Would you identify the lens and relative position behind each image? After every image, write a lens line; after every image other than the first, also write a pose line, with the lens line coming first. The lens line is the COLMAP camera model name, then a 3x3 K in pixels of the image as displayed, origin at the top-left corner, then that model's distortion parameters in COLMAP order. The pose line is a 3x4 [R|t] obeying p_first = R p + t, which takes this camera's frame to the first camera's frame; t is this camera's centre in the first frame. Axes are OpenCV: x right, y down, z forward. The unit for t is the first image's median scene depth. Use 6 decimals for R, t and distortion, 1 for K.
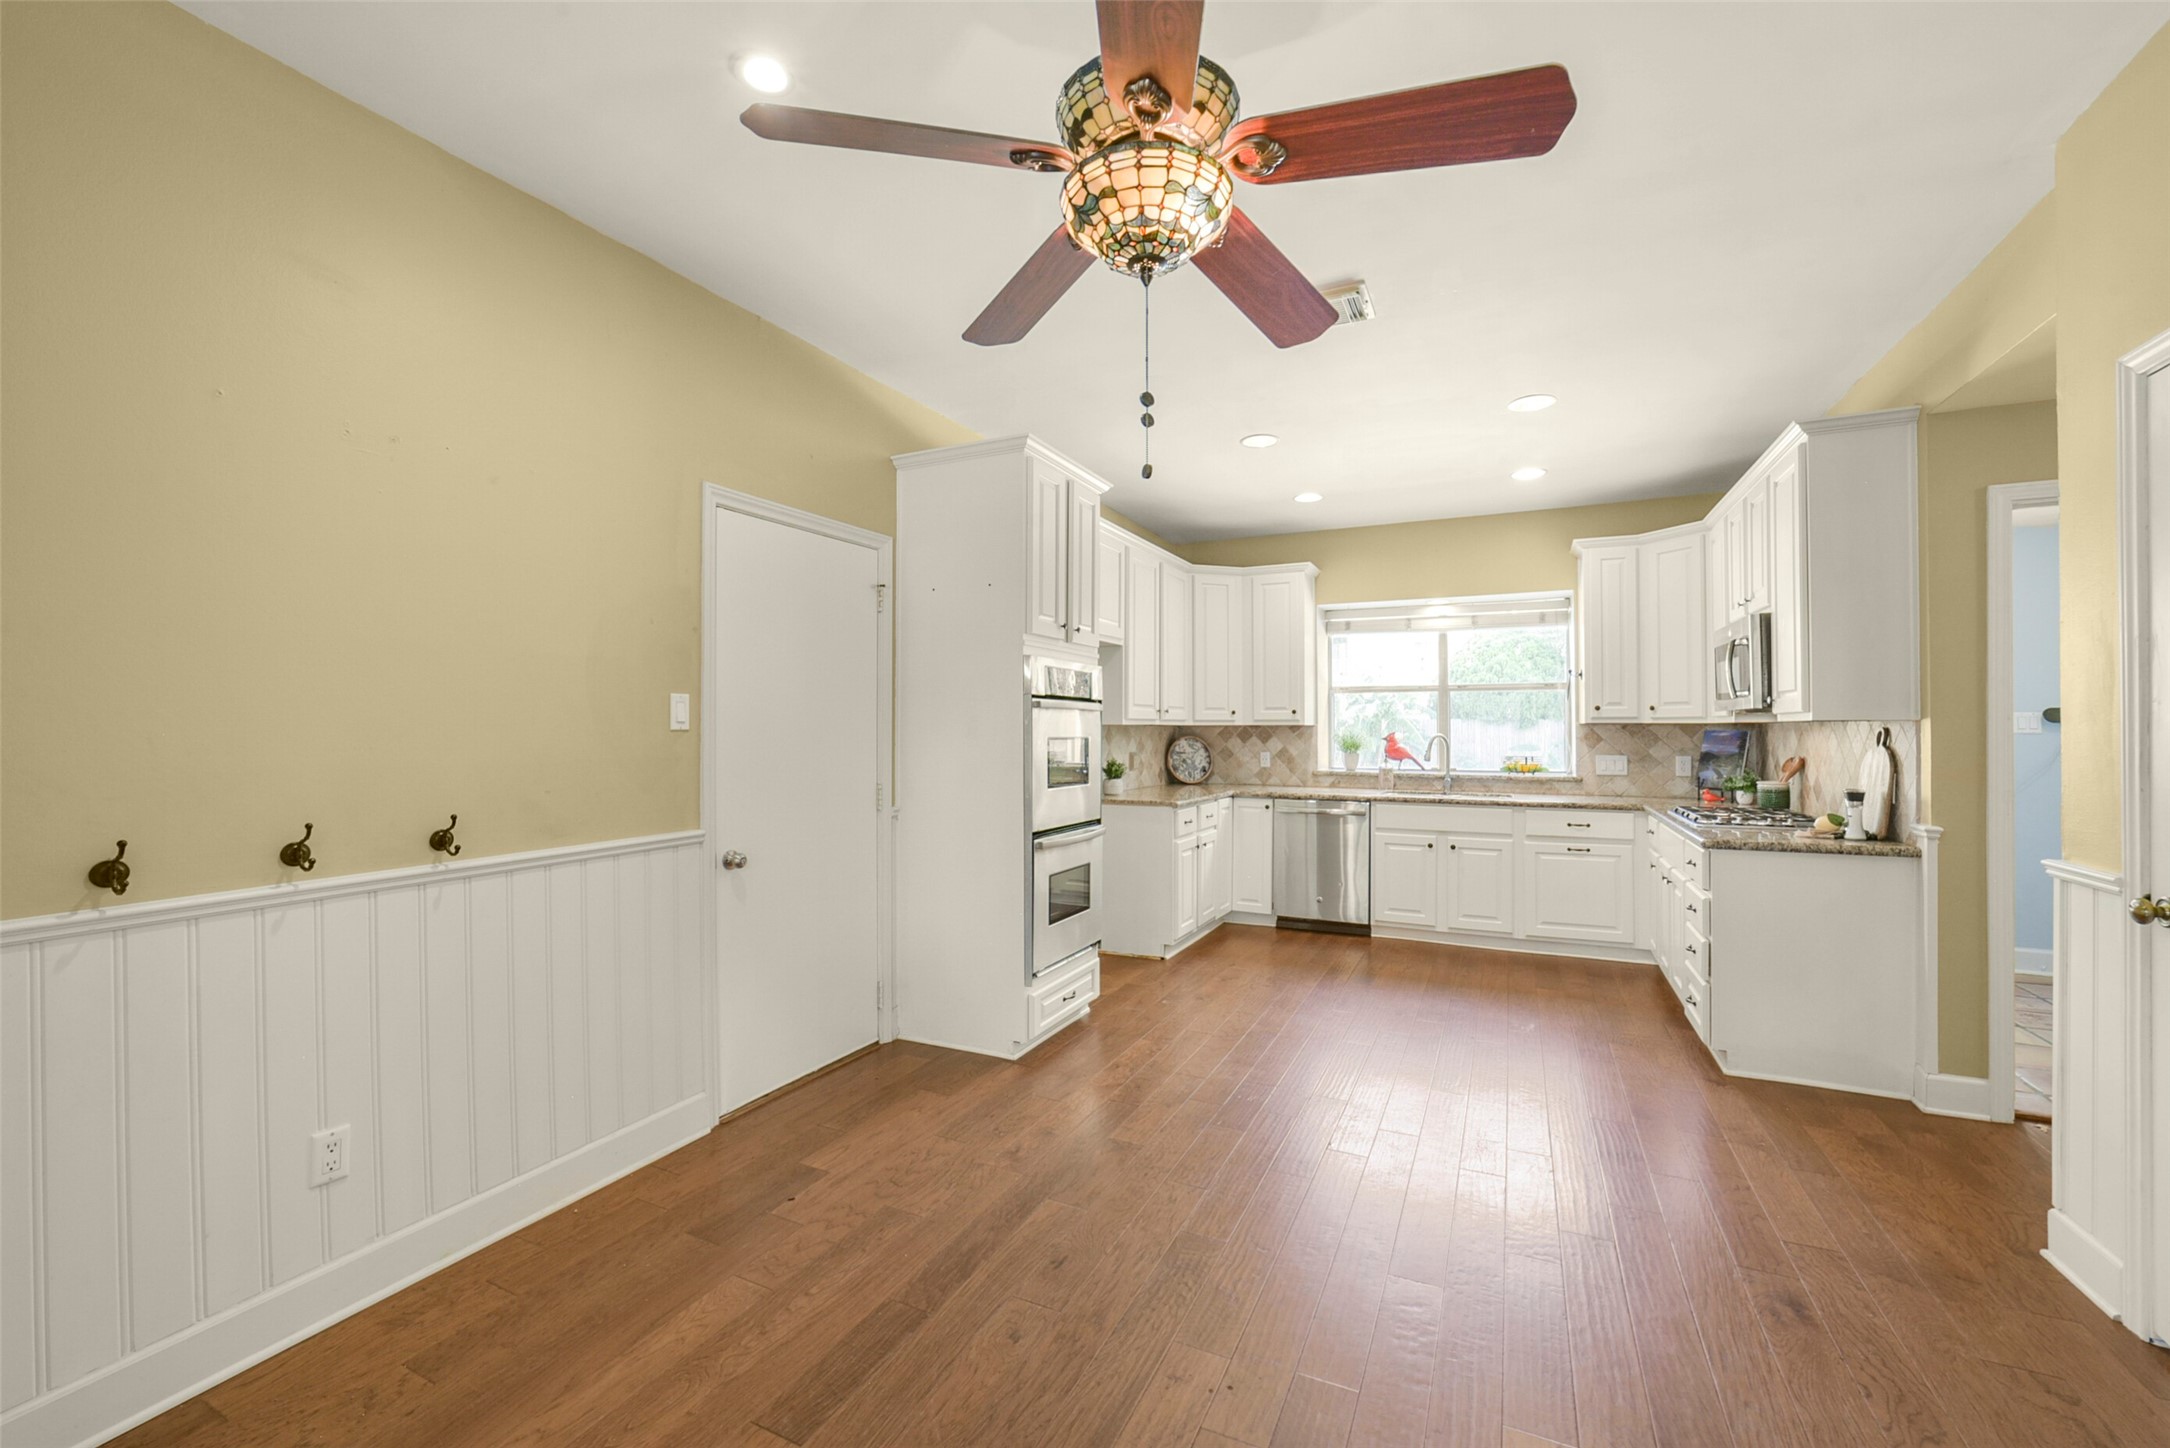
lens RADIAL K [[893.4, 0, 1091.9], [0, 893.4, 717.6], [0, 0, 1]] dist [-0.010372, 0.000442]
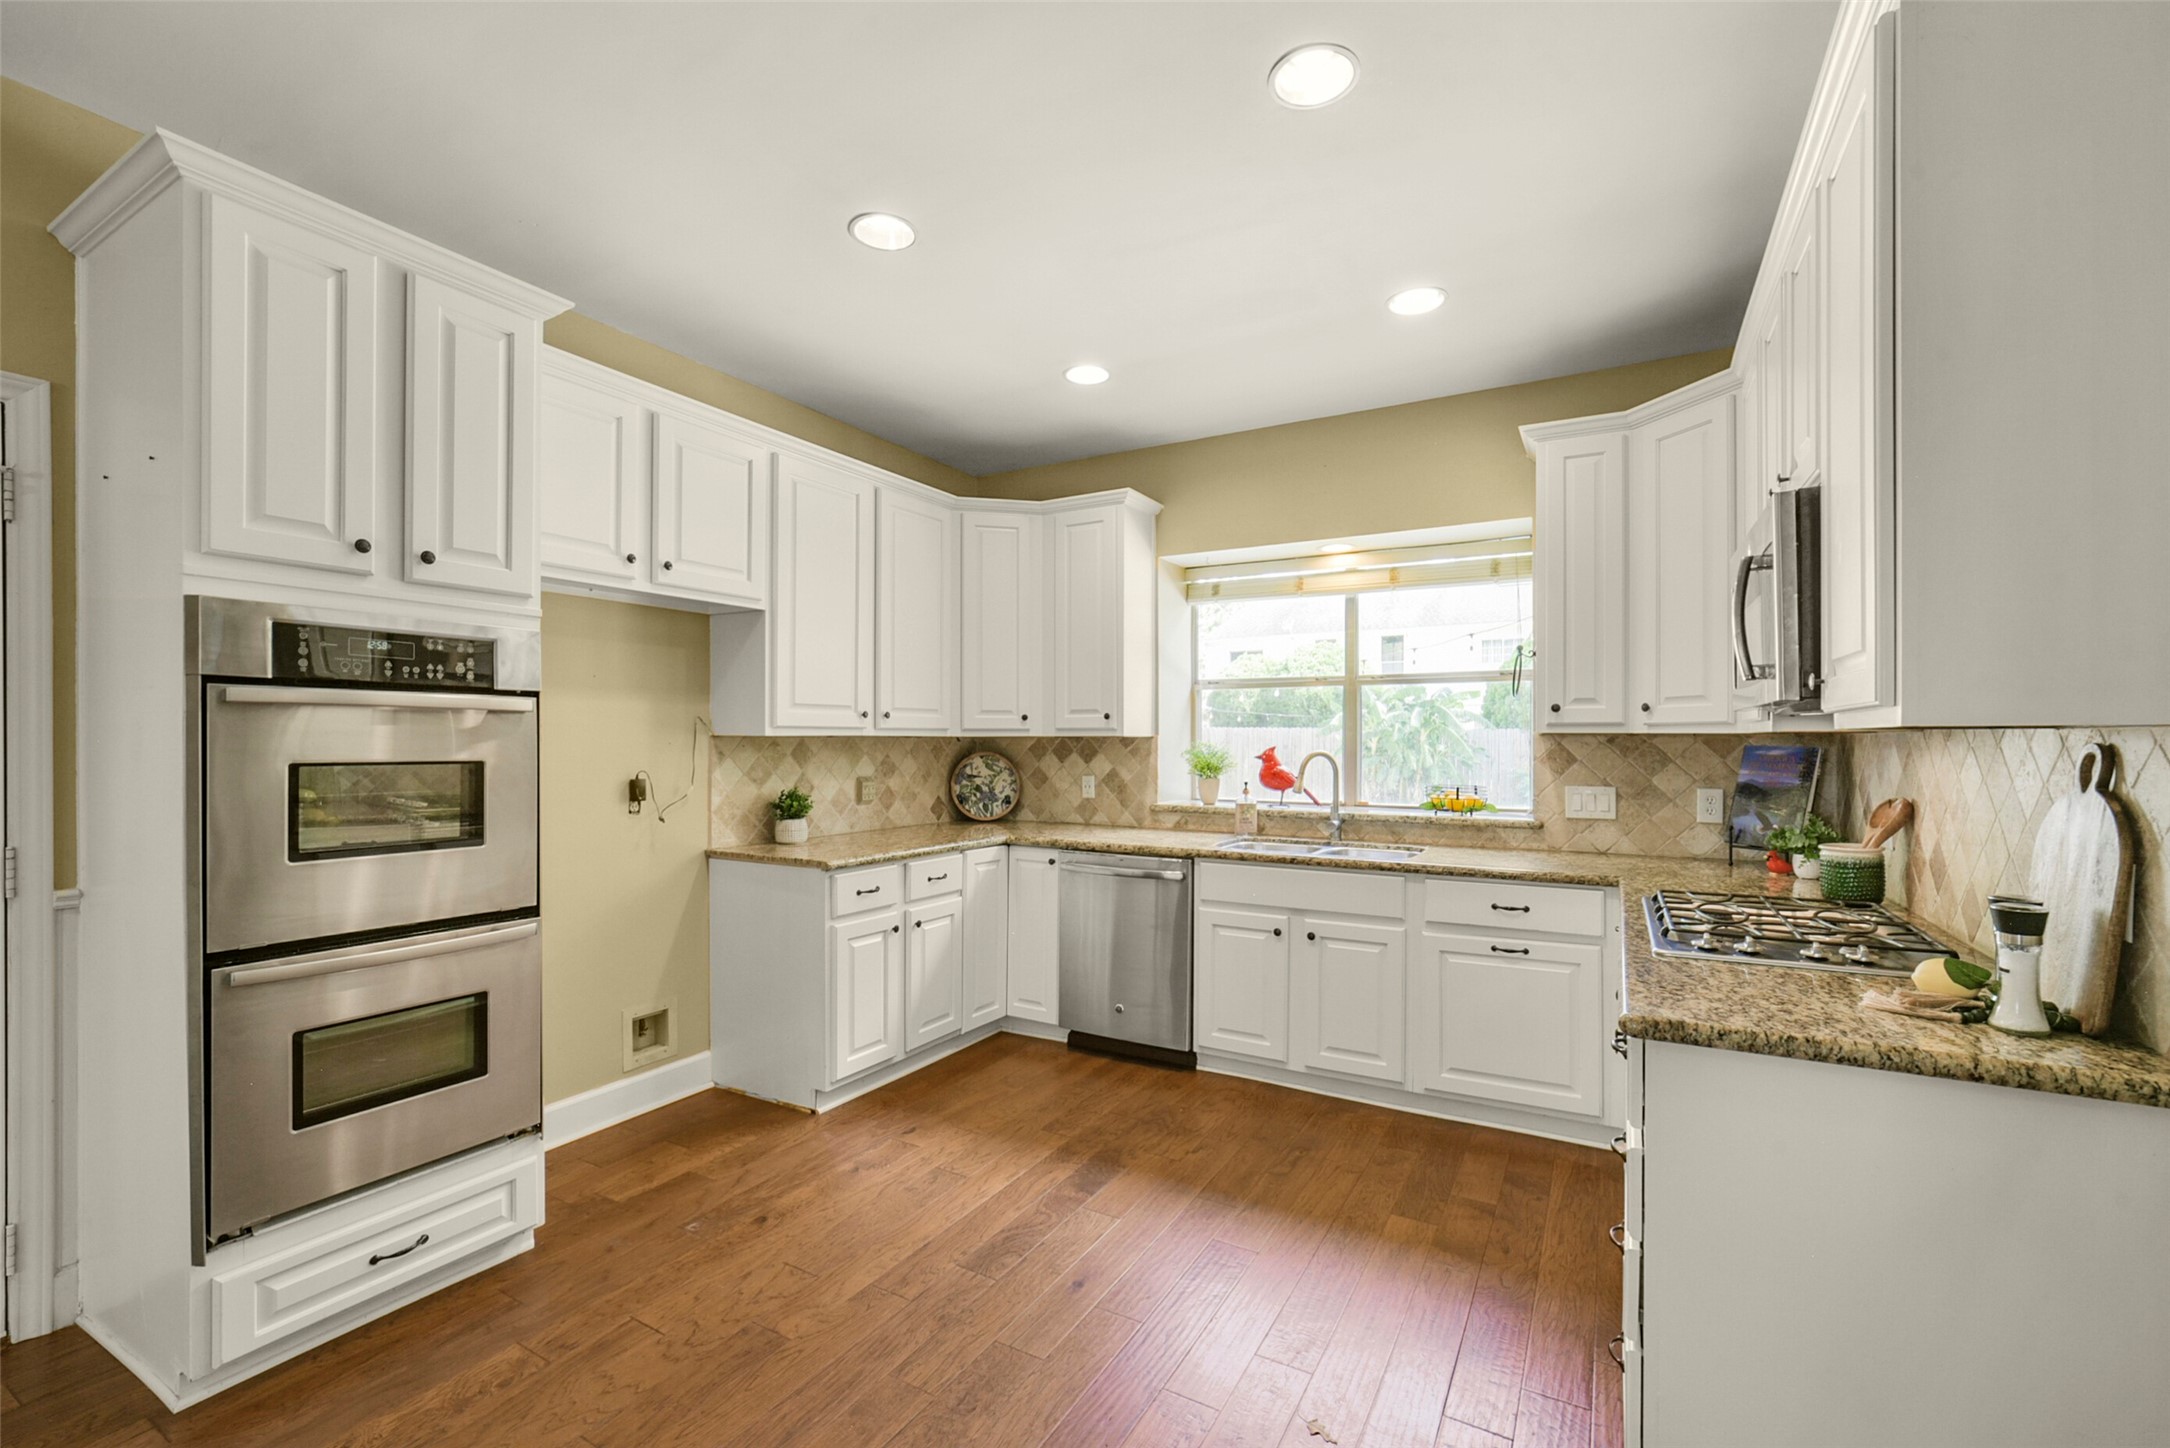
lens RADIAL K [[937.6, 0, 1083.1], [0, 937.6, 738.0], [0, 0, 1]] dist [-0.017284, 0.008082]
pose [[0.996602, 0.000230, -0.082373, 0.293396], [0.000660, 0.999942, 0.010776, 0.002268], [0.082370, -0.010794, 0.996543, 0.339228]]
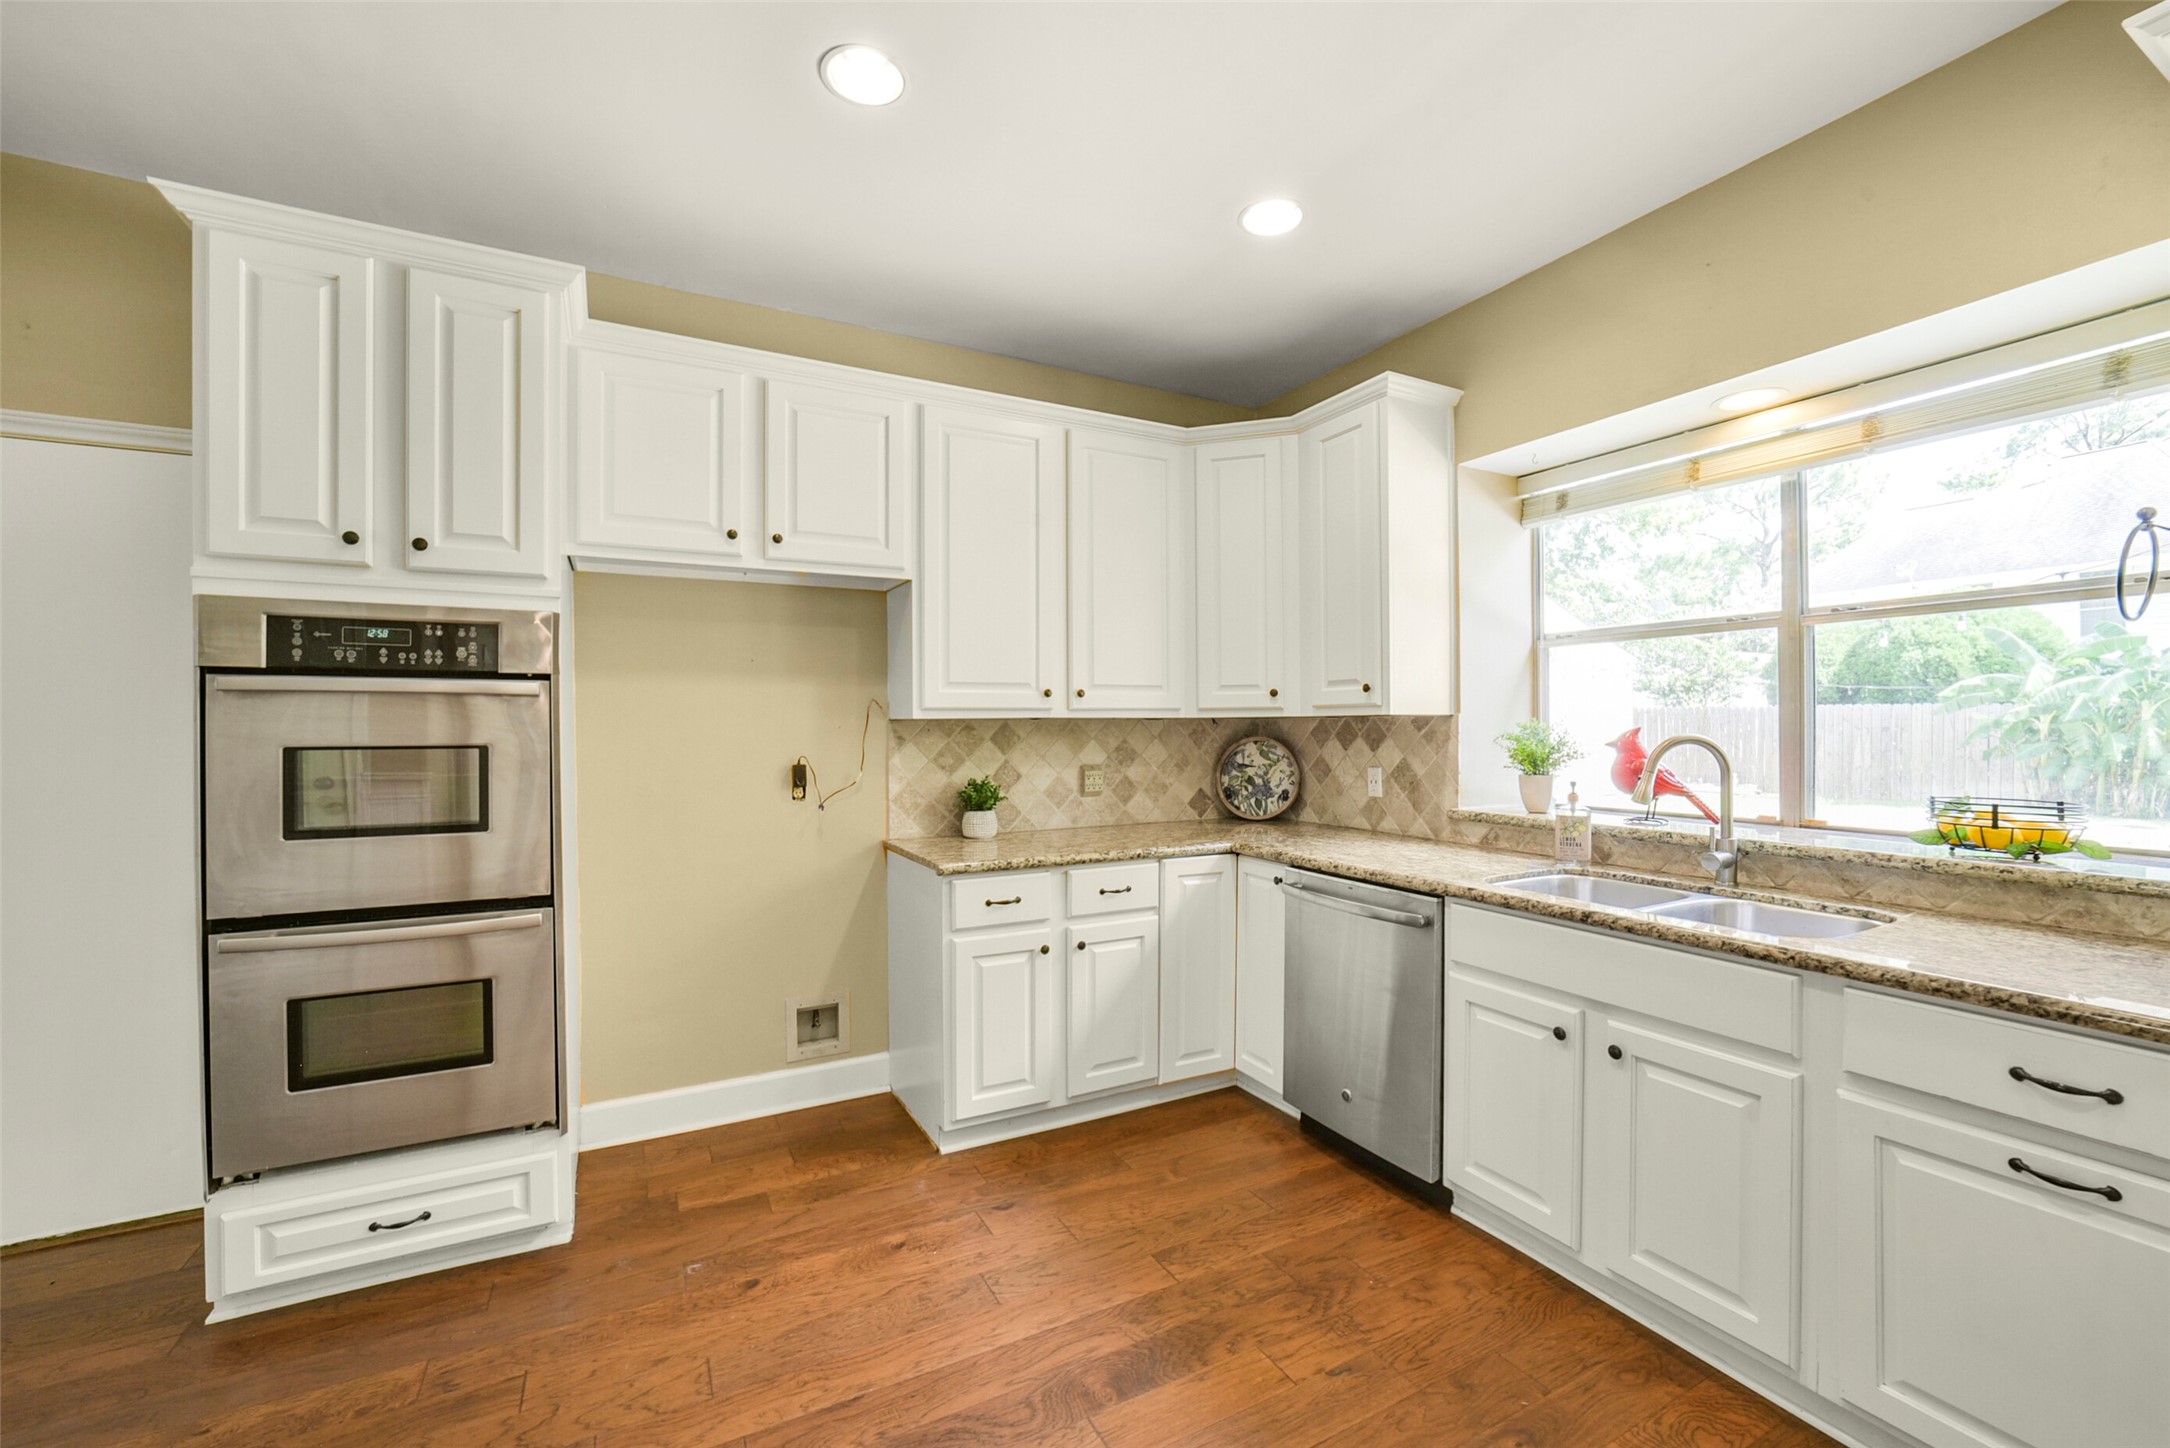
lens RADIAL K [[887.7, 0, 1085.0], [0, 887.7, 724.0], [0, 0, 1]] dist [-0.028718, 0.009350]
pose [[0.798929, -0.007210, -0.601382, 0.434550], [0.014312, 0.999873, 0.007025, 0.008252], [0.601255, -0.014220, 0.798931, 0.576845]]
